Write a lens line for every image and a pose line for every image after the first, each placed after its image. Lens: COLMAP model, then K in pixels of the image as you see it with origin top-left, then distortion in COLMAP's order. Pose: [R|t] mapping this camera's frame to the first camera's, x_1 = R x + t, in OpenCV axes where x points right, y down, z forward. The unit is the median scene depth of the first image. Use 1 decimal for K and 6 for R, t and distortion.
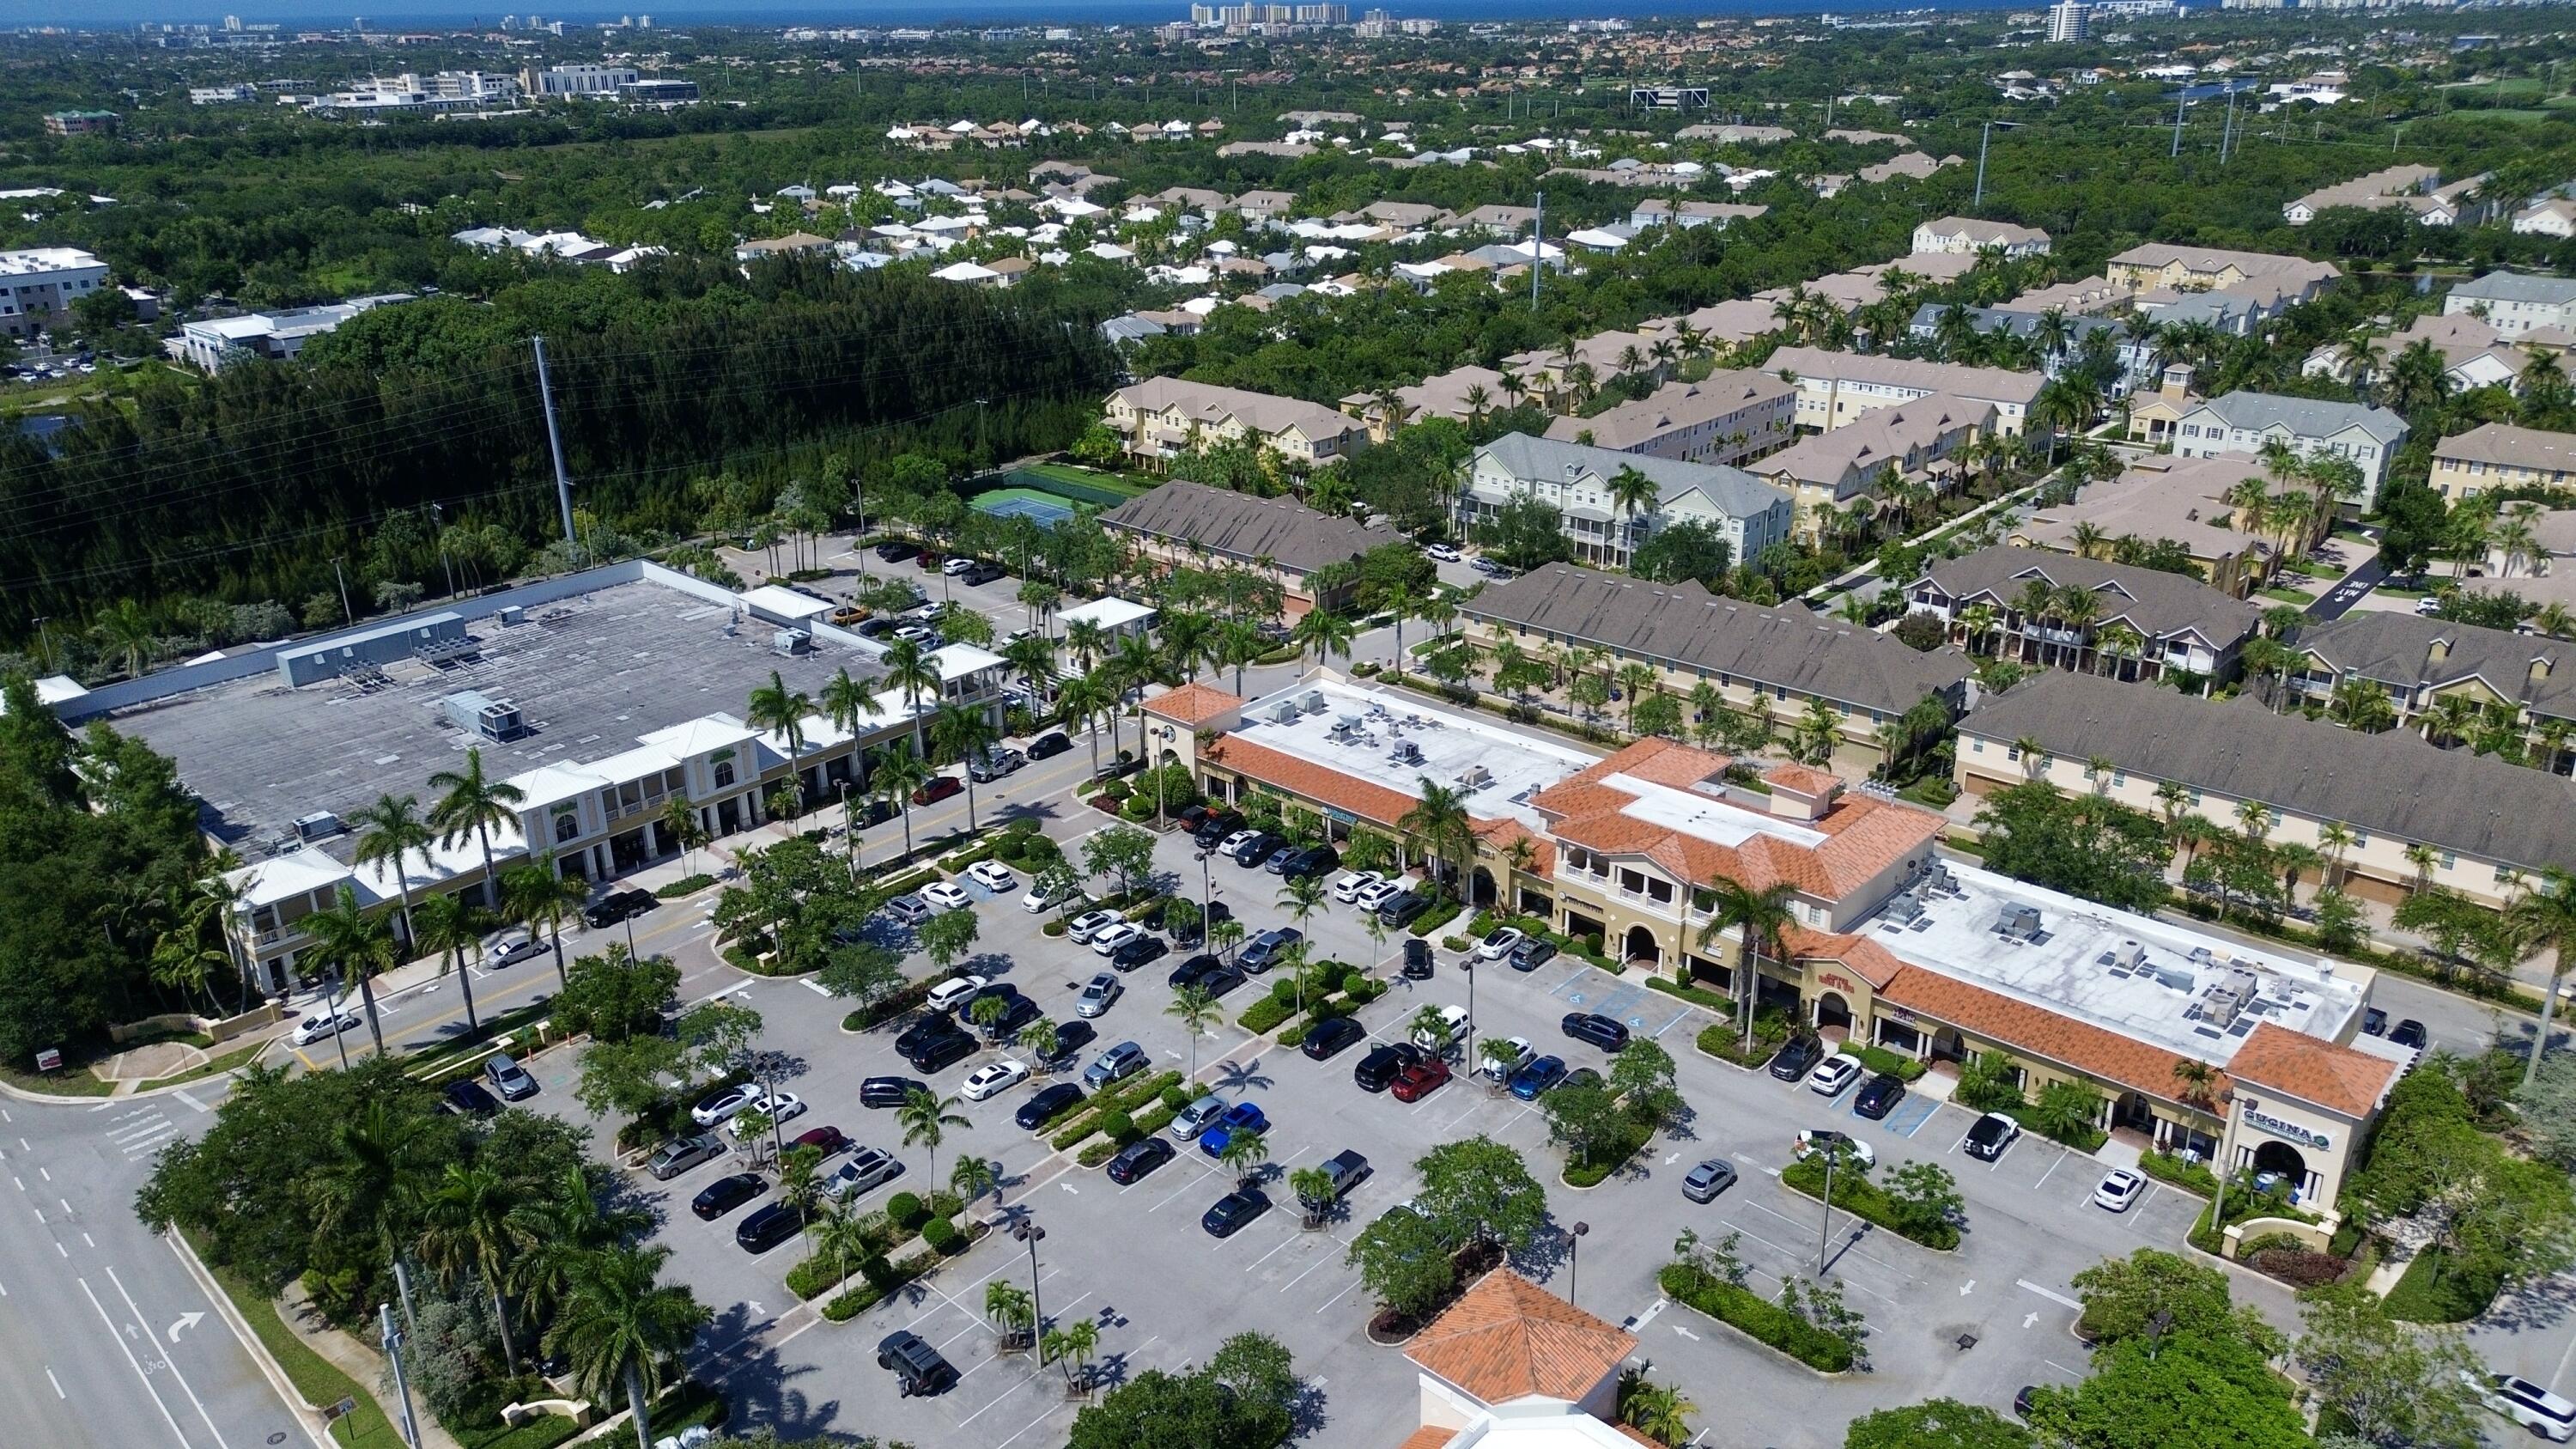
lens RADIAL K [[1816.7, 0, 1284.4], [0, 1816.7, 719.4], [0, 0, 1]] dist [0.045770, -0.041536]
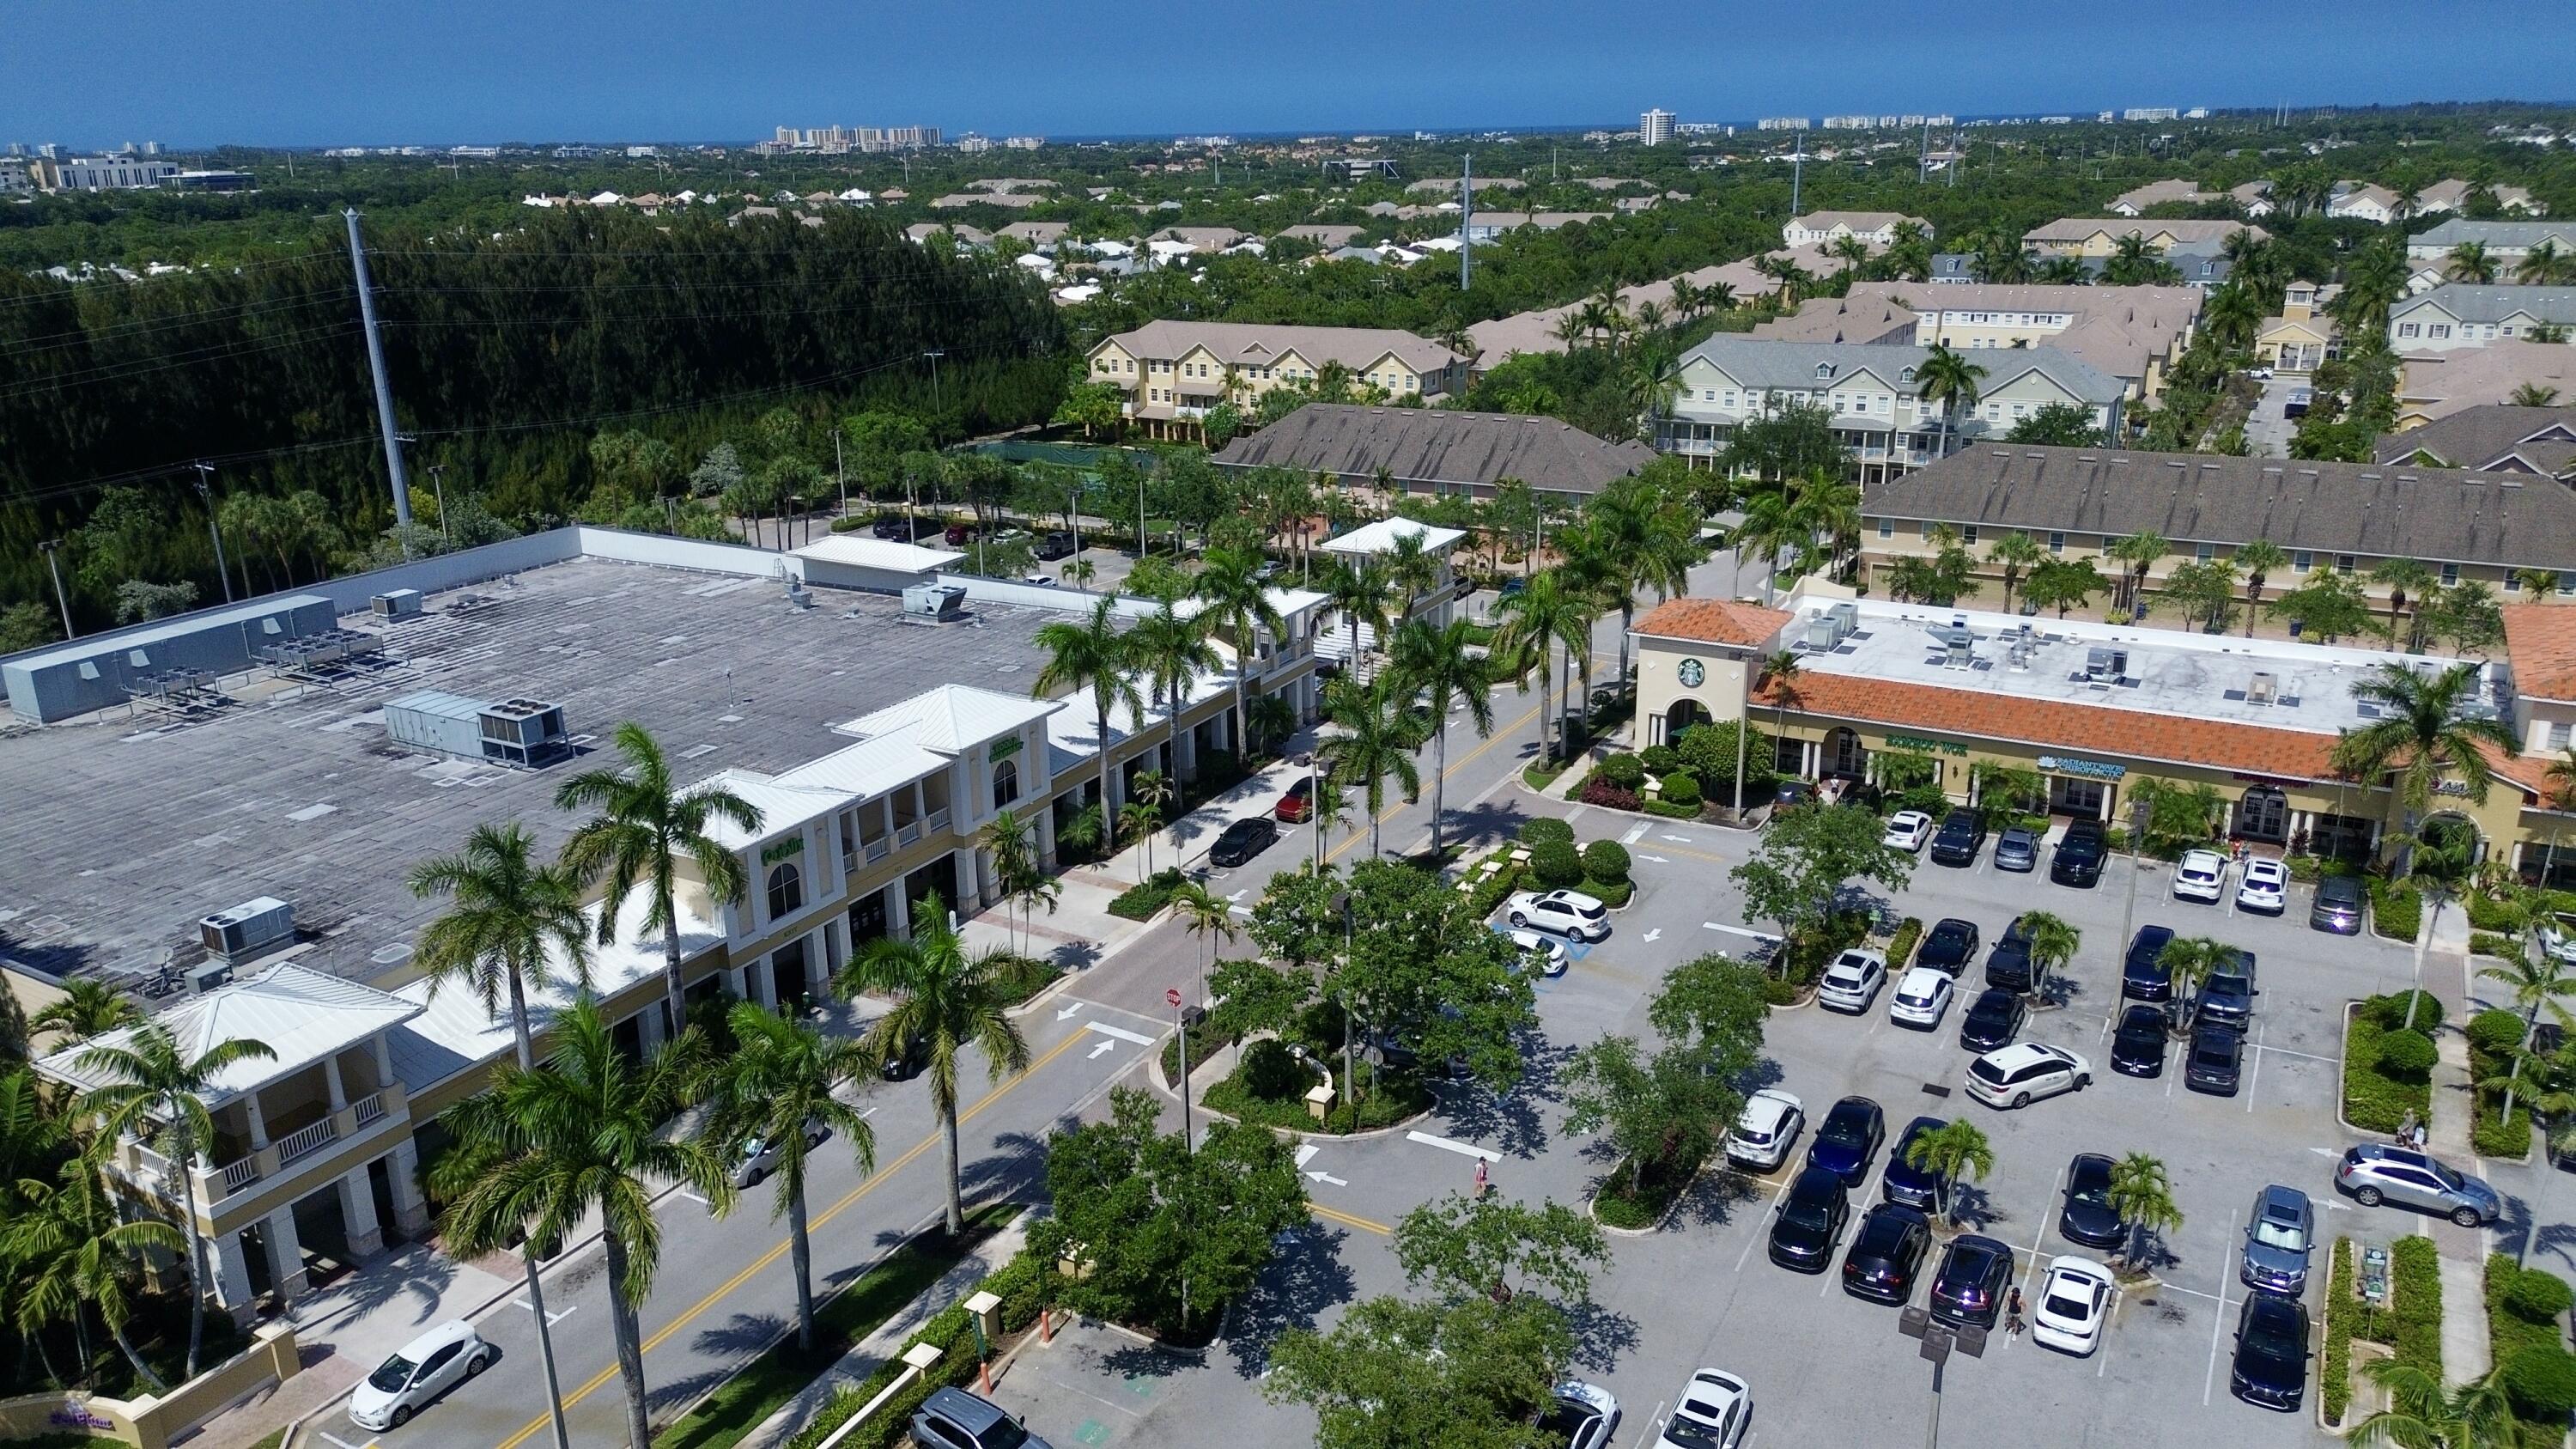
lens RADIAL K [[1816.7, 0, 1291.0], [0, 1816.7, 727.0], [0, 0, 1]] dist [0.045770, -0.041536]
pose [[0.975556, -0.068062, 0.208947, -0.187760], [0.080647, 0.995369, -0.052304, 0.027255], [-0.204419, 0.067877, 0.976527, 0.250606]]
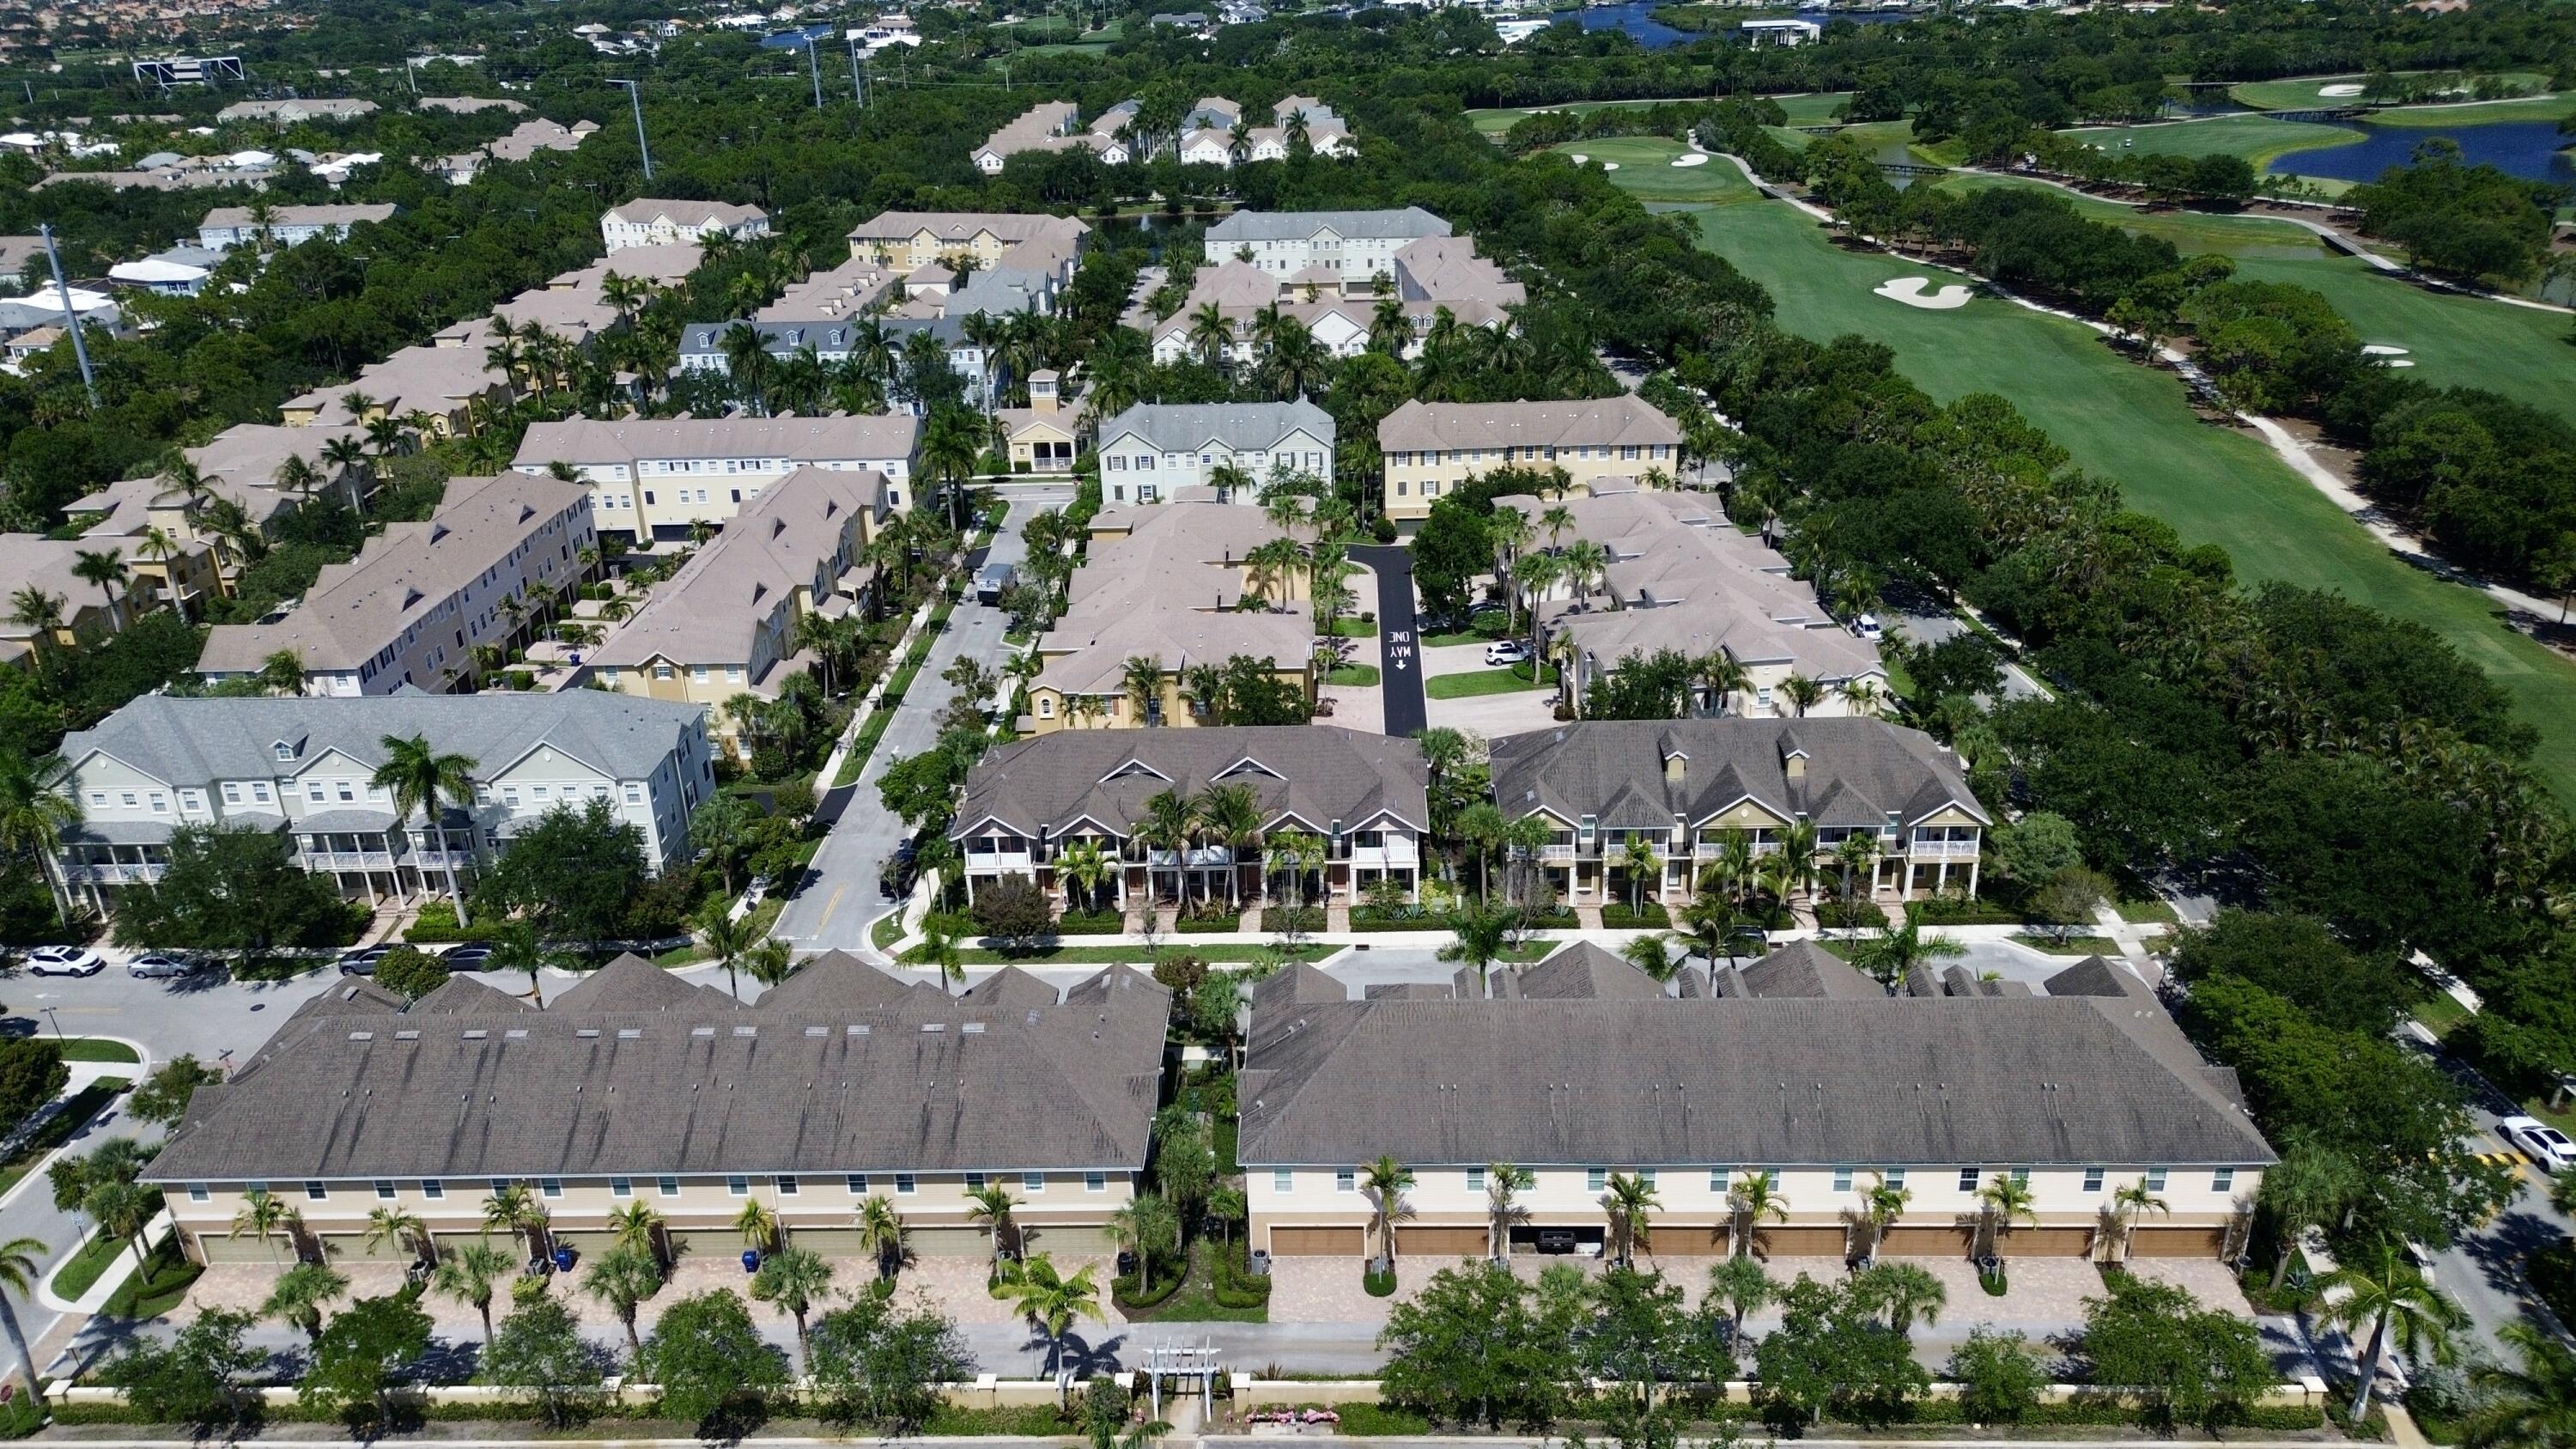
lens RADIAL K [[1816.7, 0, 1285.3], [0, 1816.7, 748.5], [0, 0, 1]] dist [0.045770, -0.041536]
pose [[0.755698, -0.275507, 0.594152, 0.046639], [0.255027, 0.959396, 0.120503, -0.103757], [-0.603227, 0.060461, 0.795275, 0.308648]]
